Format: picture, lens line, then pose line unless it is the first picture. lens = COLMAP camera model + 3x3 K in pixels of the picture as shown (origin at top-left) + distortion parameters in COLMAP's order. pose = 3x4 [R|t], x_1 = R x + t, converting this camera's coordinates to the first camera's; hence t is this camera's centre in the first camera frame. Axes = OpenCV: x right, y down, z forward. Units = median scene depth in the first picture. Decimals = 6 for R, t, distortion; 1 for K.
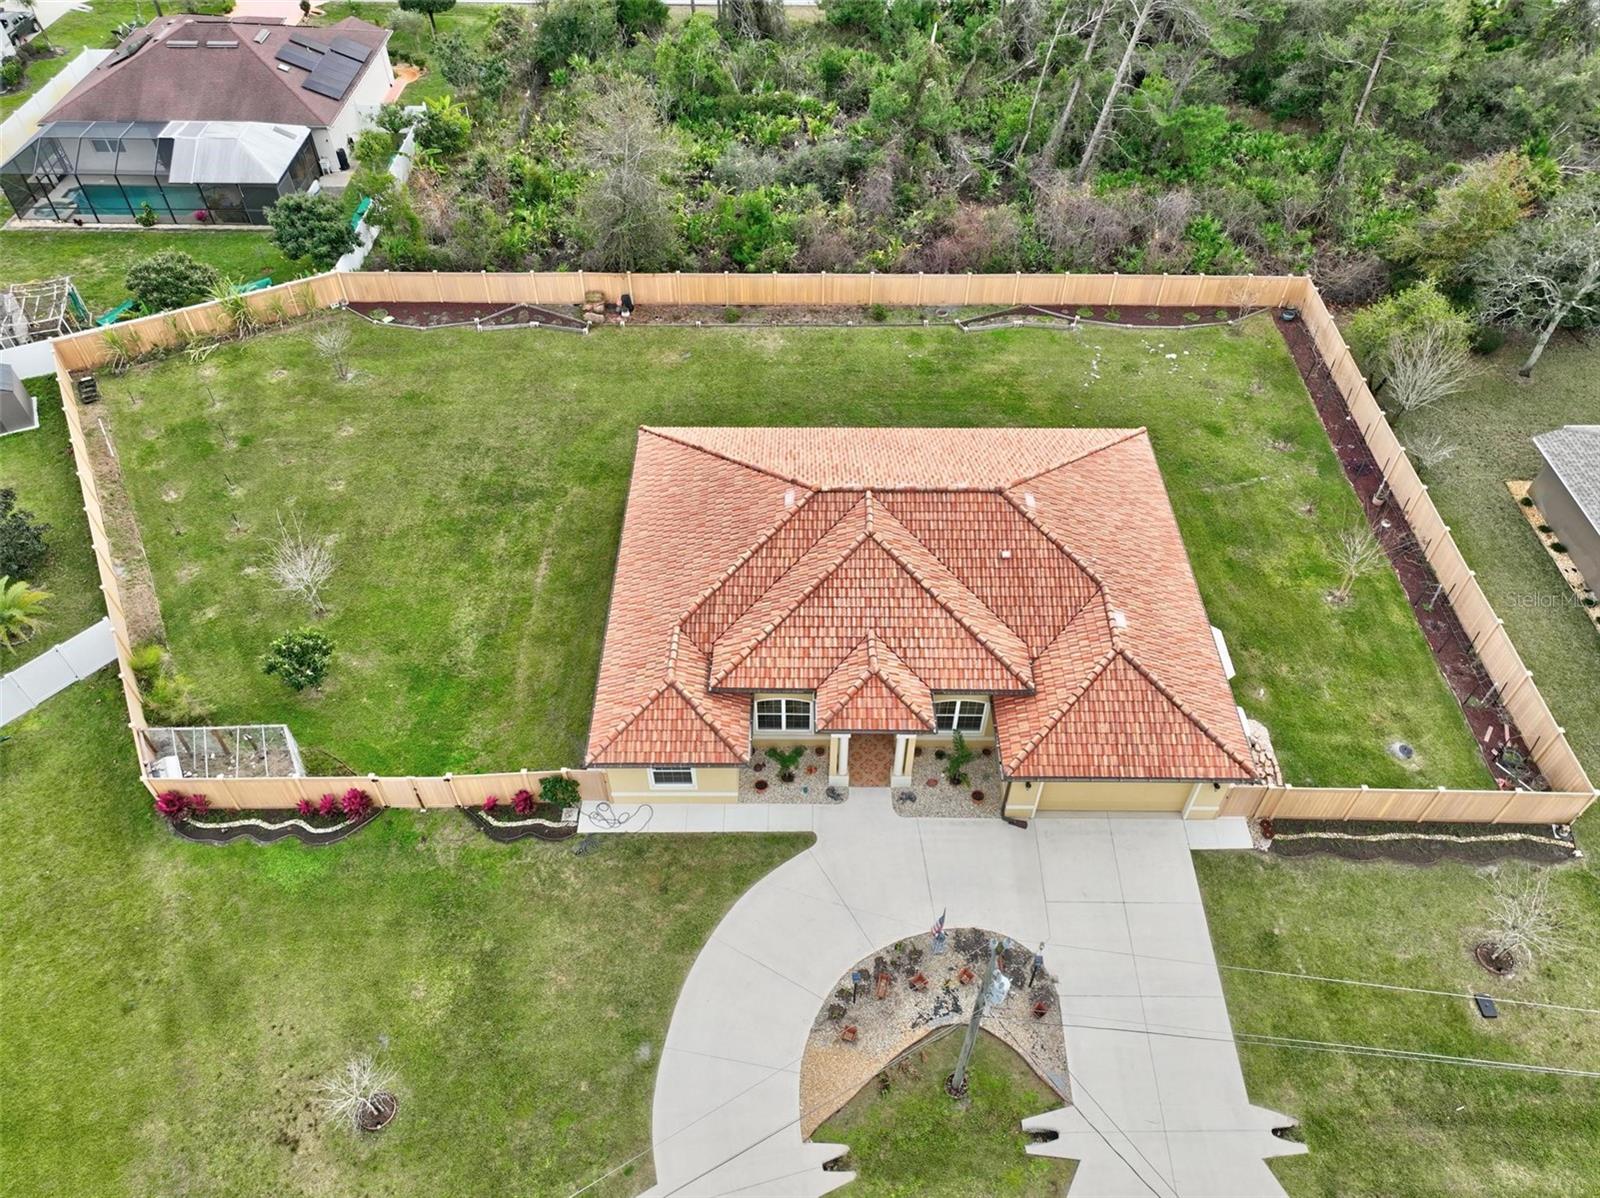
lens RADIAL K [[1124.9, 0, 800.0], [0, 1124.9, 599.0], [0, 0, 1]] dist [0.005129, 0.001698]
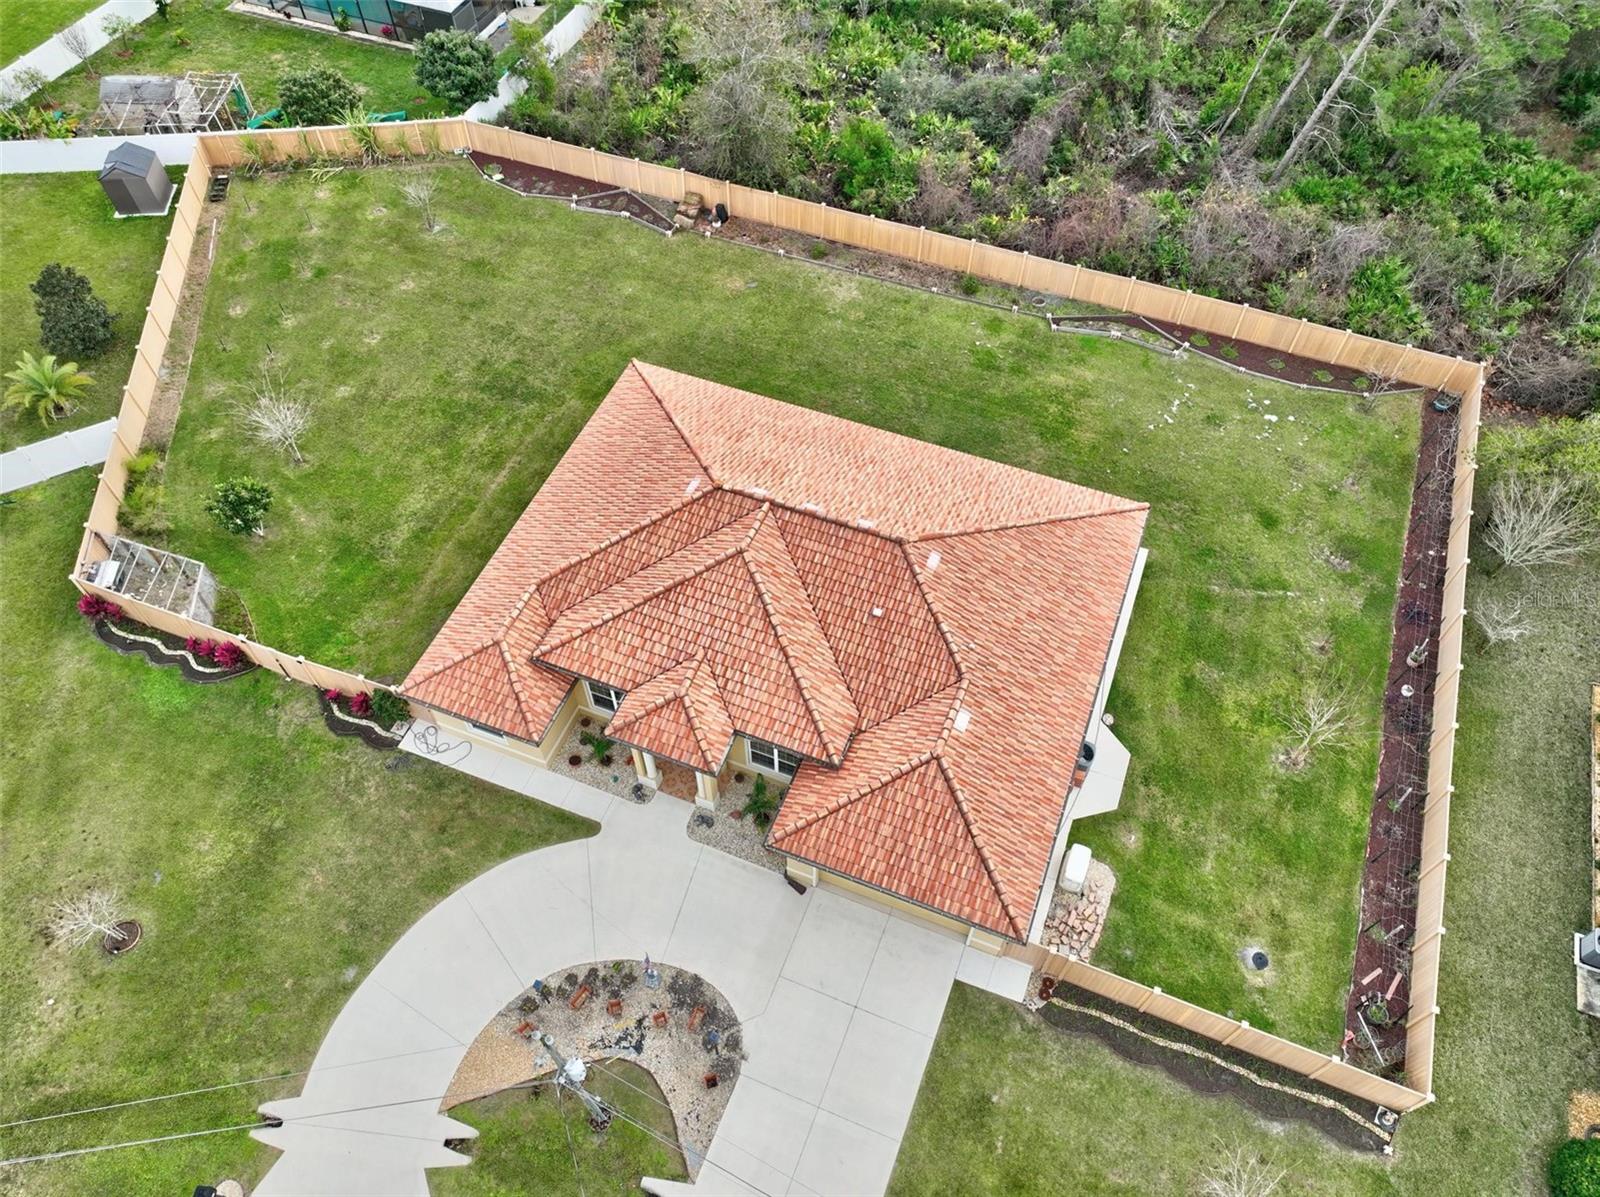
lens RADIAL K [[1124.9, 0, 800.0], [0, 1124.9, 598.5], [0, 0, 1]] dist [0.005129, 0.001698]
pose [[0.931126, 0.294906, -0.214558, 0.293057], [-0.265772, 0.951569, 0.154535, -0.161943], [0.249740, -0.086869, 0.964408, 0.089166]]
